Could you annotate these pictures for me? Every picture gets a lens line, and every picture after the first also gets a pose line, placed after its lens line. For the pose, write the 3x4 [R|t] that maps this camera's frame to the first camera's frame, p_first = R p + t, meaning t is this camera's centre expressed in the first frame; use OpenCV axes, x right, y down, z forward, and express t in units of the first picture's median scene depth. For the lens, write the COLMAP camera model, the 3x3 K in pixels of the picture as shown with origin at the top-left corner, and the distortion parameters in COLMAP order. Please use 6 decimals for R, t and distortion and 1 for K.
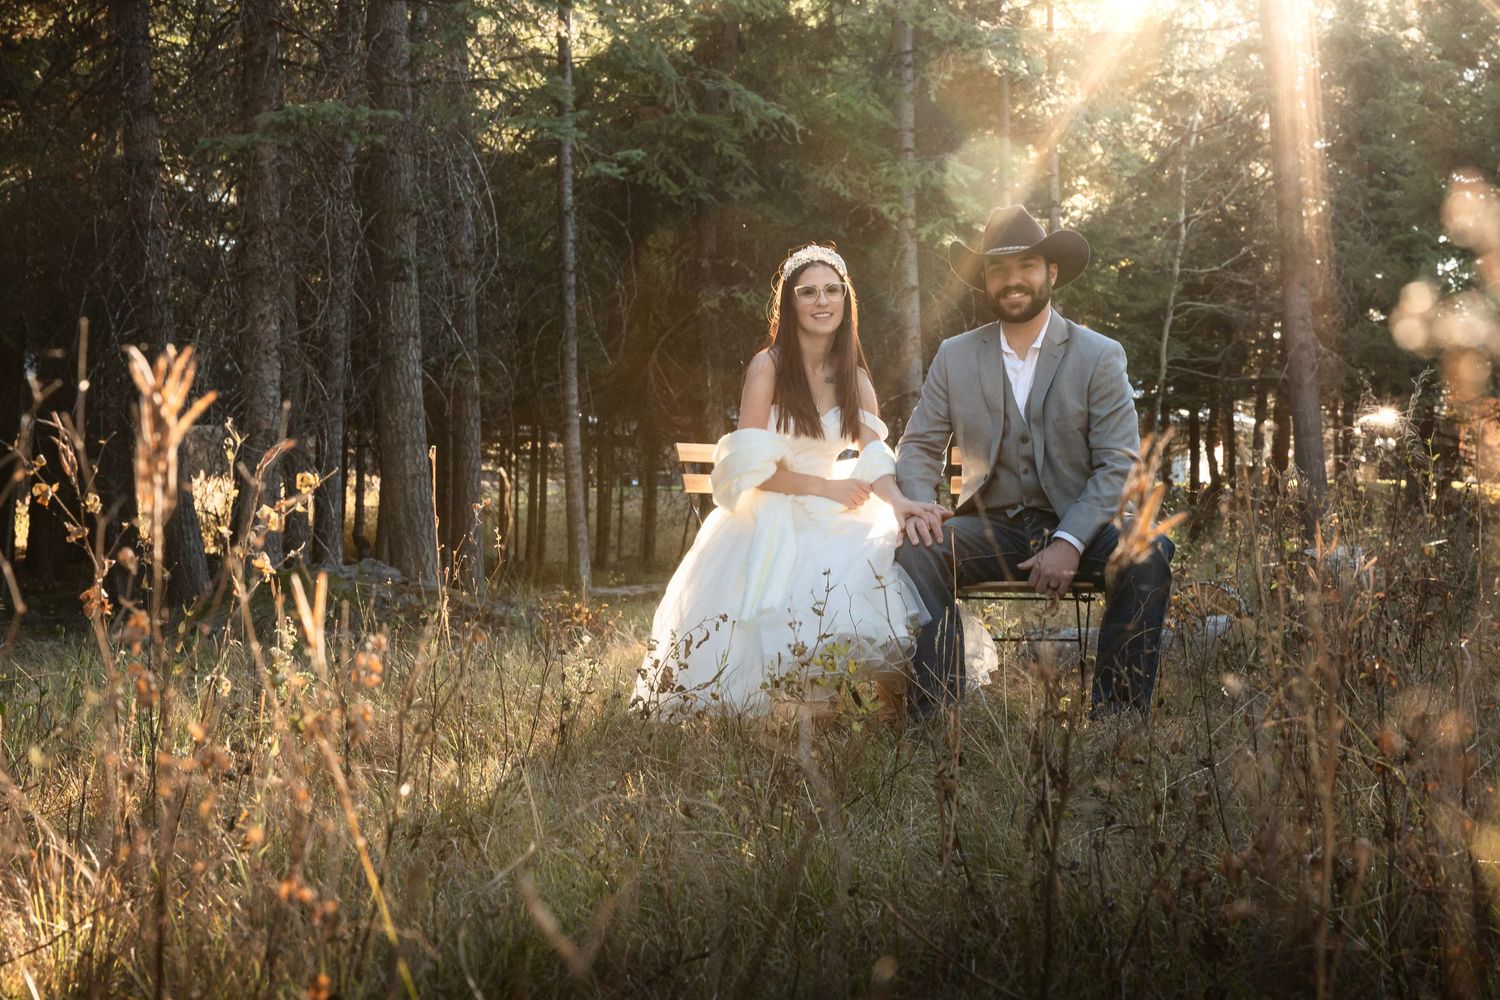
lens RADIAL K [[2953.3, 0, 746.7], [0, 2953.3, 514.2], [0, 0, 1]] dist [0.002395, 0.000000]
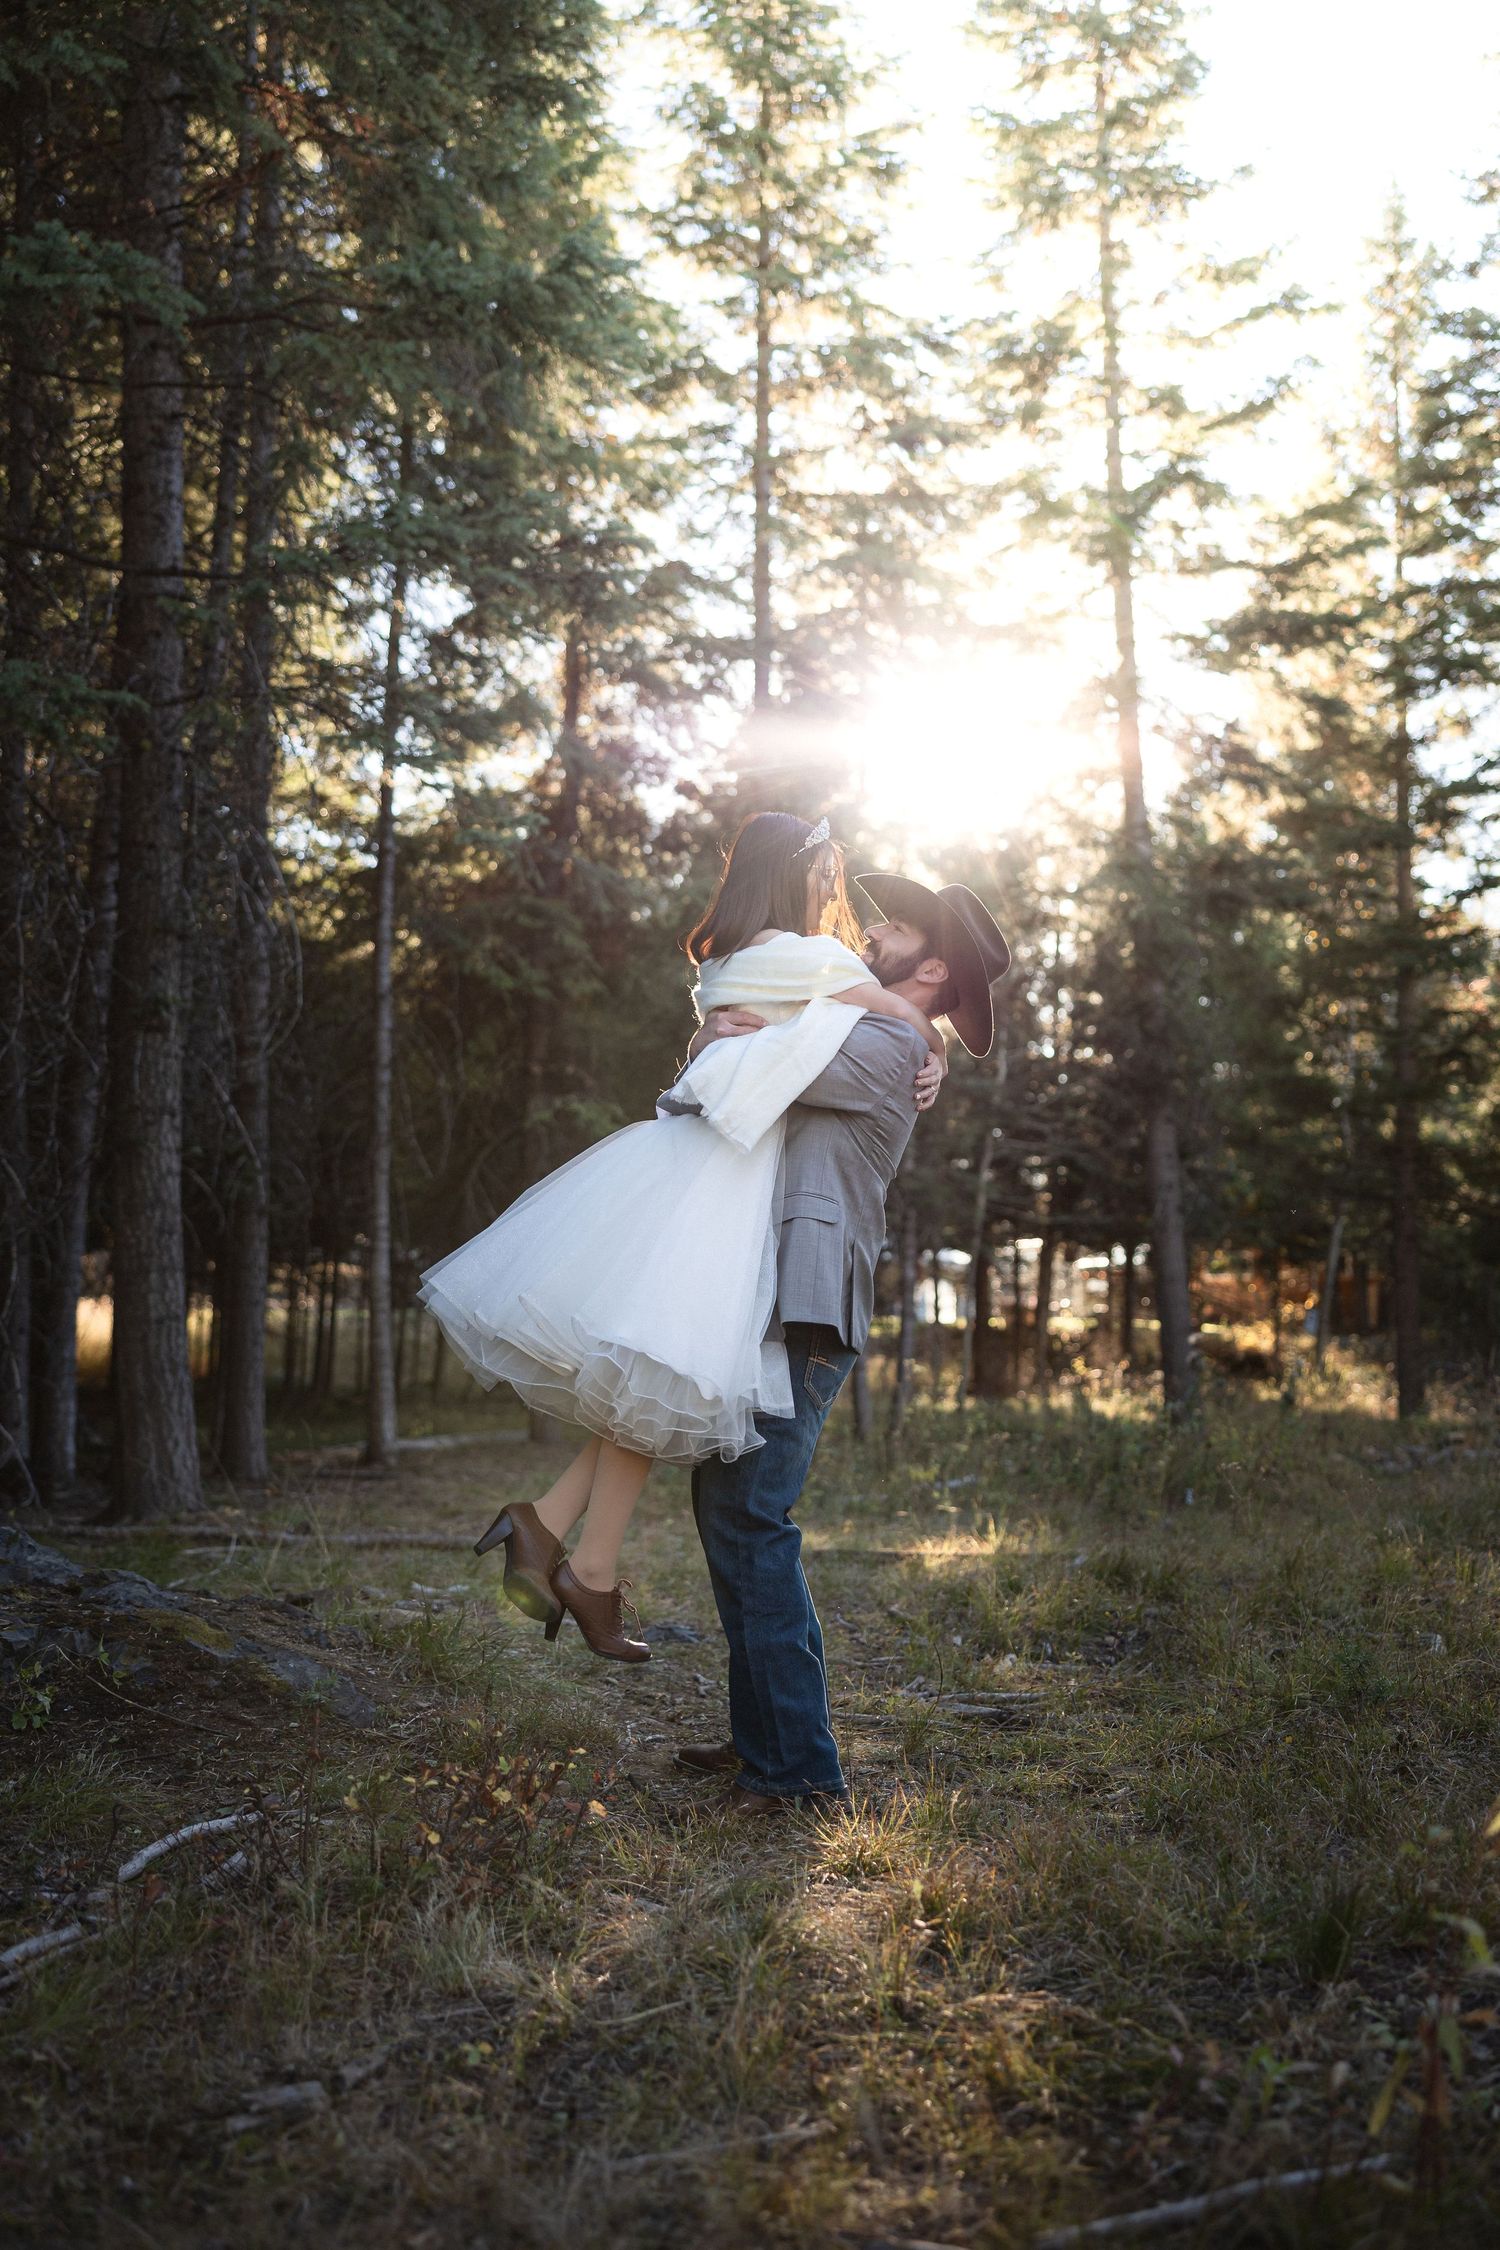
lens RADIAL K [[2415.4, 0, 730.8], [0, 2415.4, 1136.0], [0, 0, 1]] dist [-0.005028, 0.000000]
pose [[0.994899, 0.033020, 0.095323, -0.034079], [-0.025317, 0.996399, -0.080914, -0.012241], [-0.097652, 0.078088, 0.992152, 0.398904]]
